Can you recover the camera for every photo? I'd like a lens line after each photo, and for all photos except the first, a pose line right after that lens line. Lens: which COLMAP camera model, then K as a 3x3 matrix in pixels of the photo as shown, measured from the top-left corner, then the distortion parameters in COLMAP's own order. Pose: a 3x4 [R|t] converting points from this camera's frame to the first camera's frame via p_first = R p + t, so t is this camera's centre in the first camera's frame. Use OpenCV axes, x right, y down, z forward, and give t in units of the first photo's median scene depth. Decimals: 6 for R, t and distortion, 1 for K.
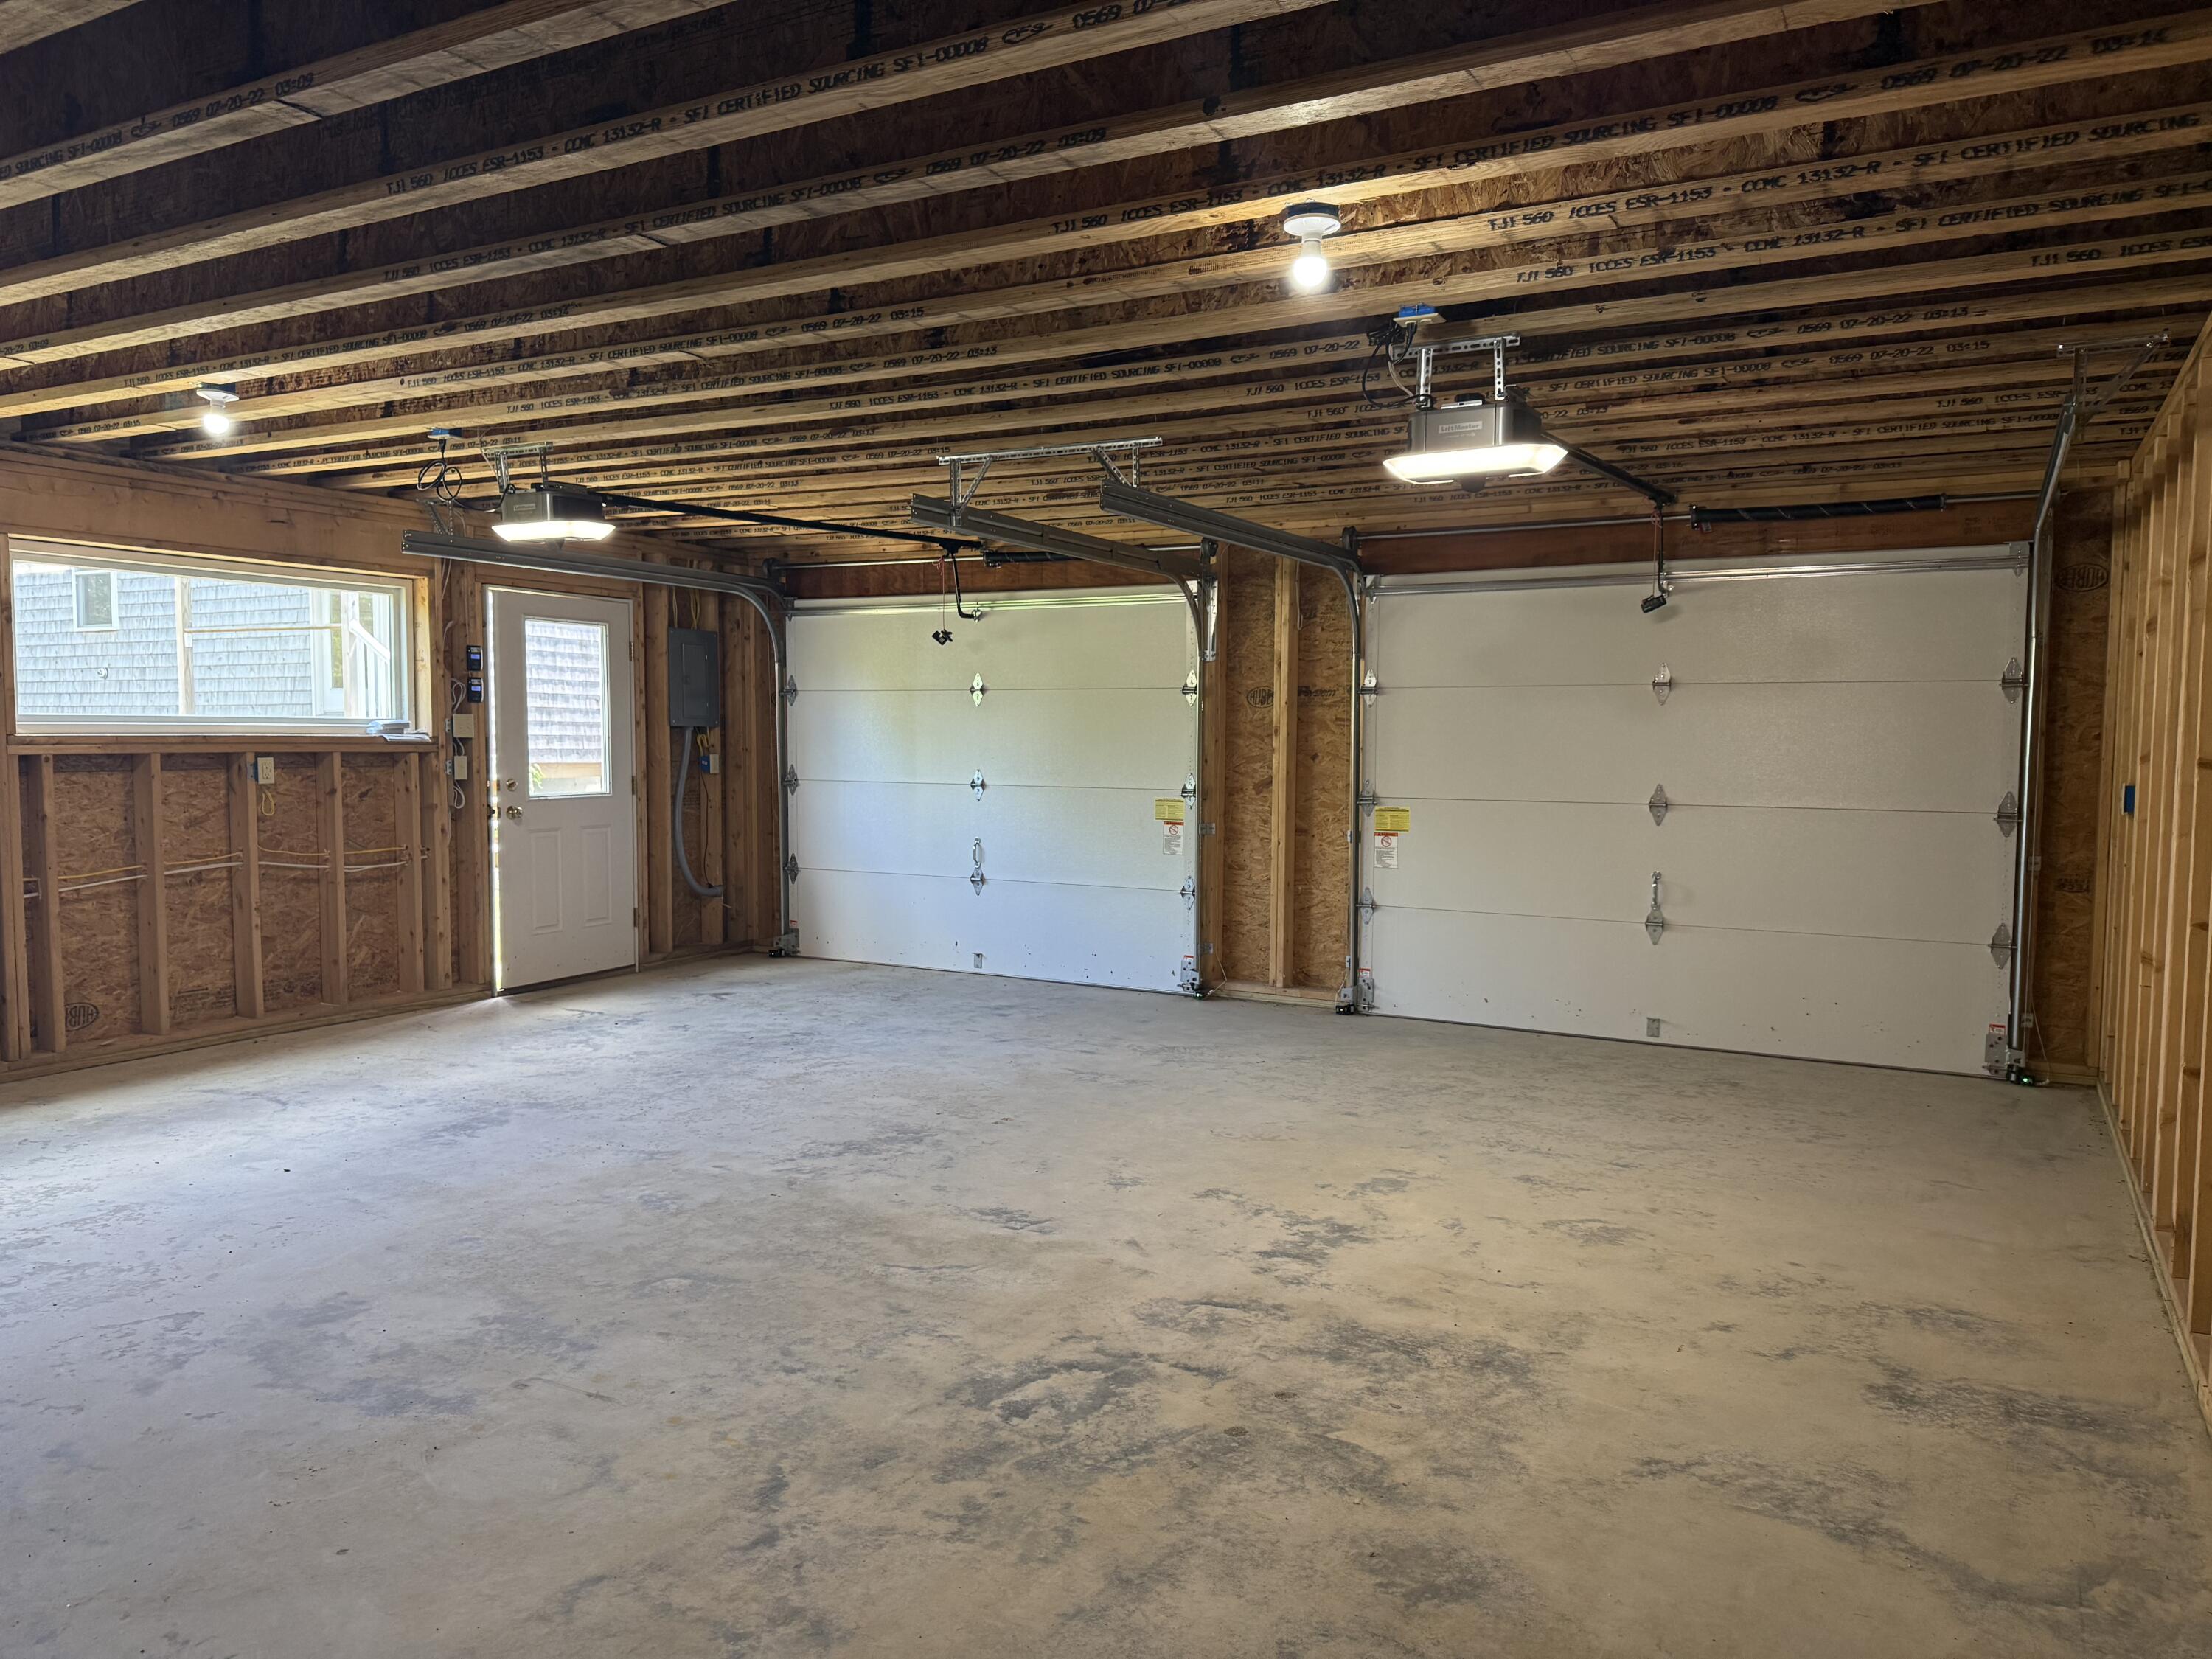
lens RADIAL K [[1550.2, 0, 1129.1], [0, 1550.2, 836.8], [0, 0, 1]] dist [0.073449, -0.093761]
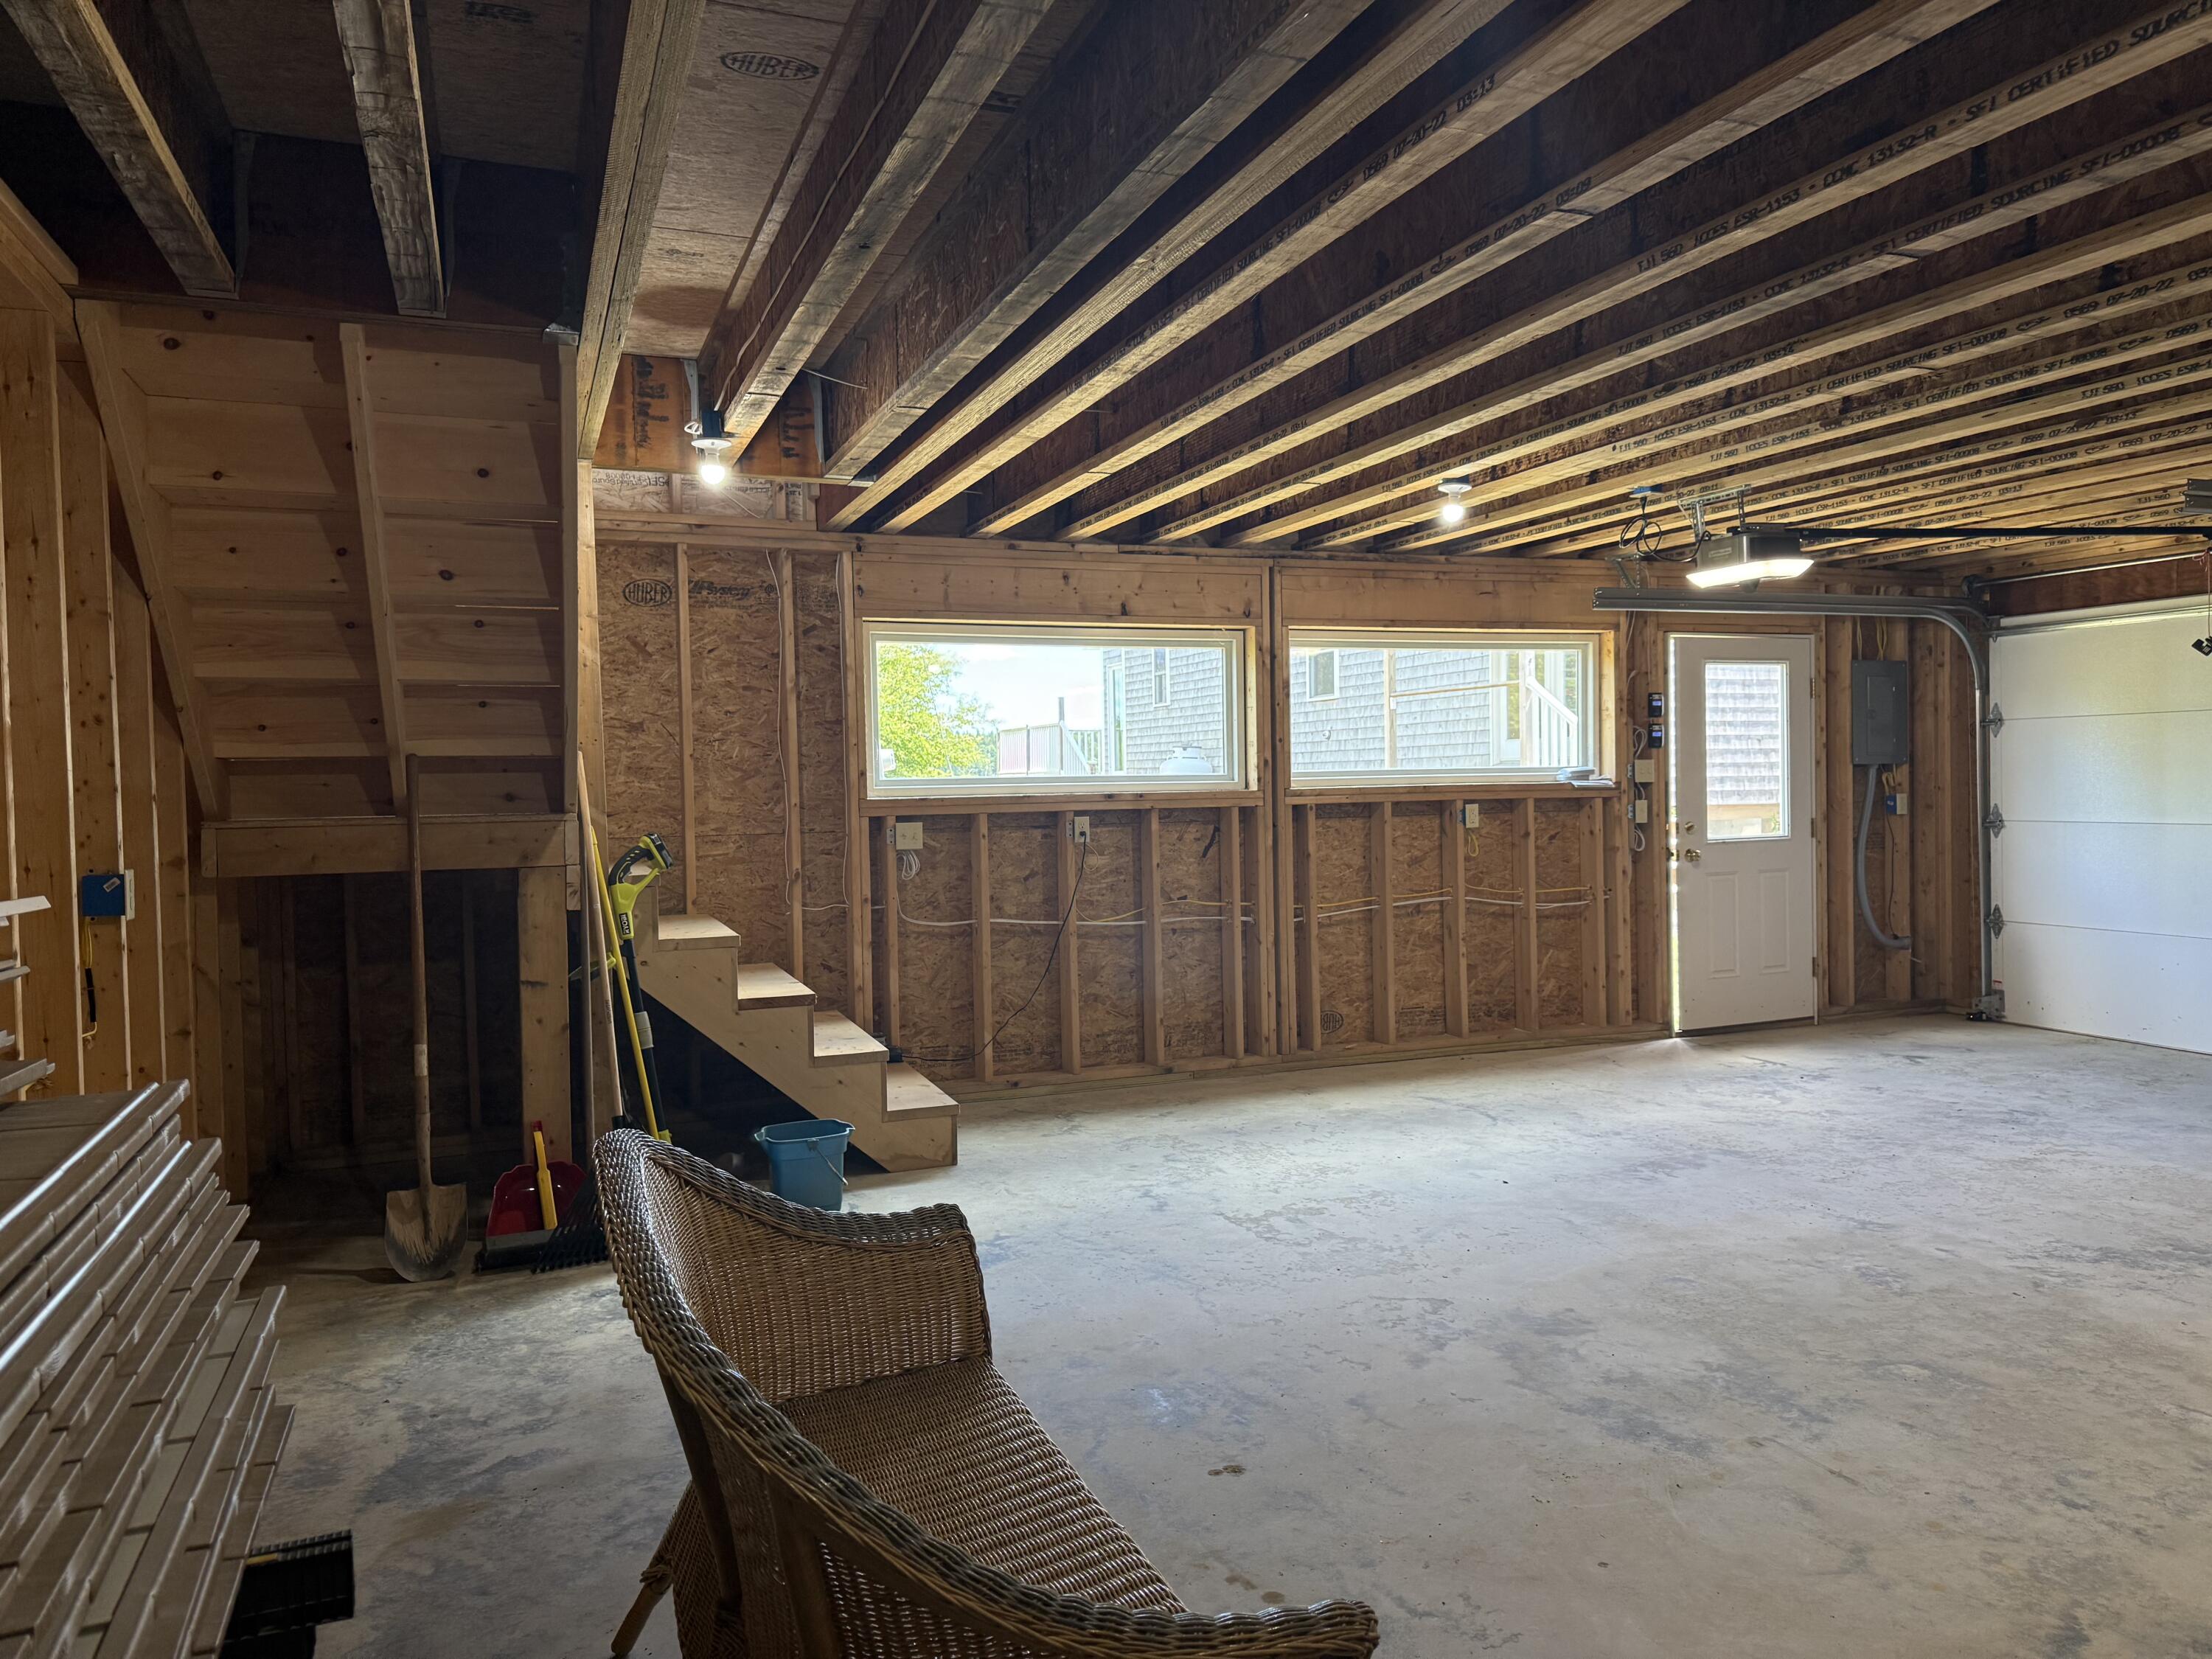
lens RADIAL K [[1546.7, 0, 1094.3], [0, 1546.7, 819.1], [0, 0, 1]] dist [0.054894, -0.078644]
pose [[0.753083, -0.004977, -0.657906, -0.031924], [-0.019724, 0.999351, -0.030138, -0.001368], [0.657629, 0.035673, 0.752496, -0.010263]]
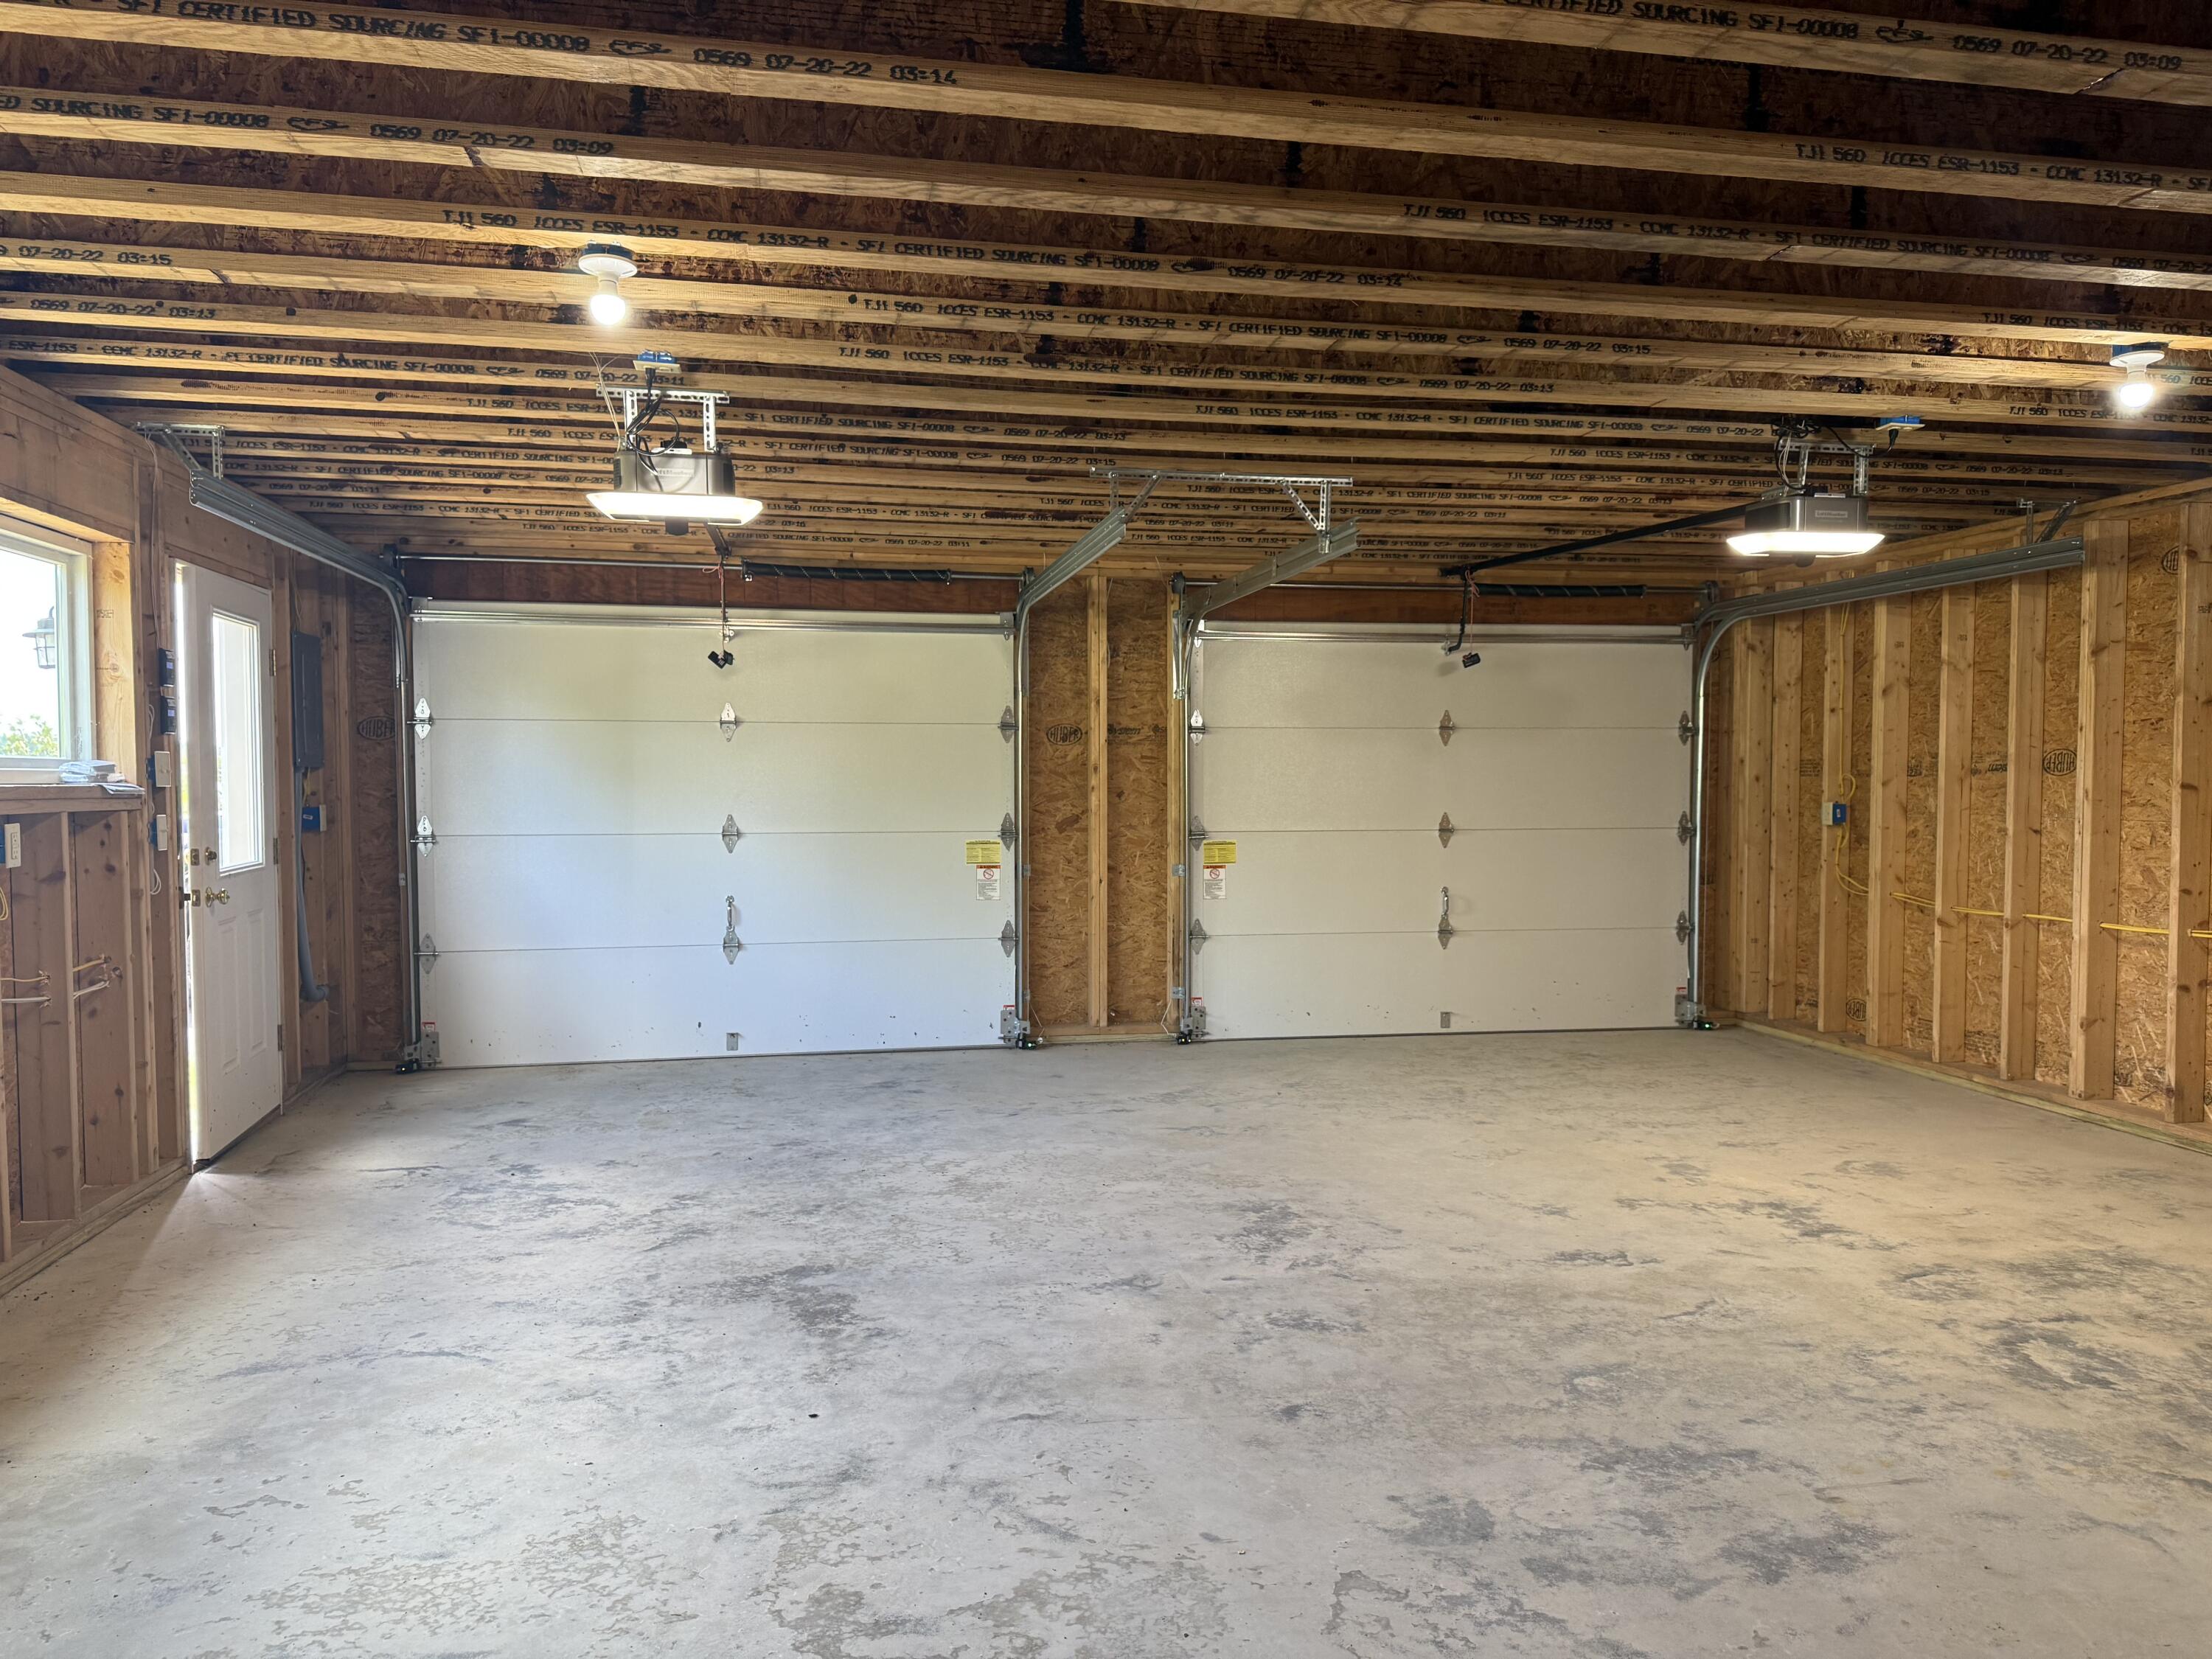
lens RADIAL K [[1546.7, 0, 1094.3], [0, 1546.7, 819.1], [0, 0, 1]] dist [0.054894, -0.078644]
pose [[0.773277, -0.025840, 0.633542, -0.729410], [0.048553, 0.998649, -0.018530, -0.024059], [-0.632207, 0.045089, 0.773487, 0.323249]]
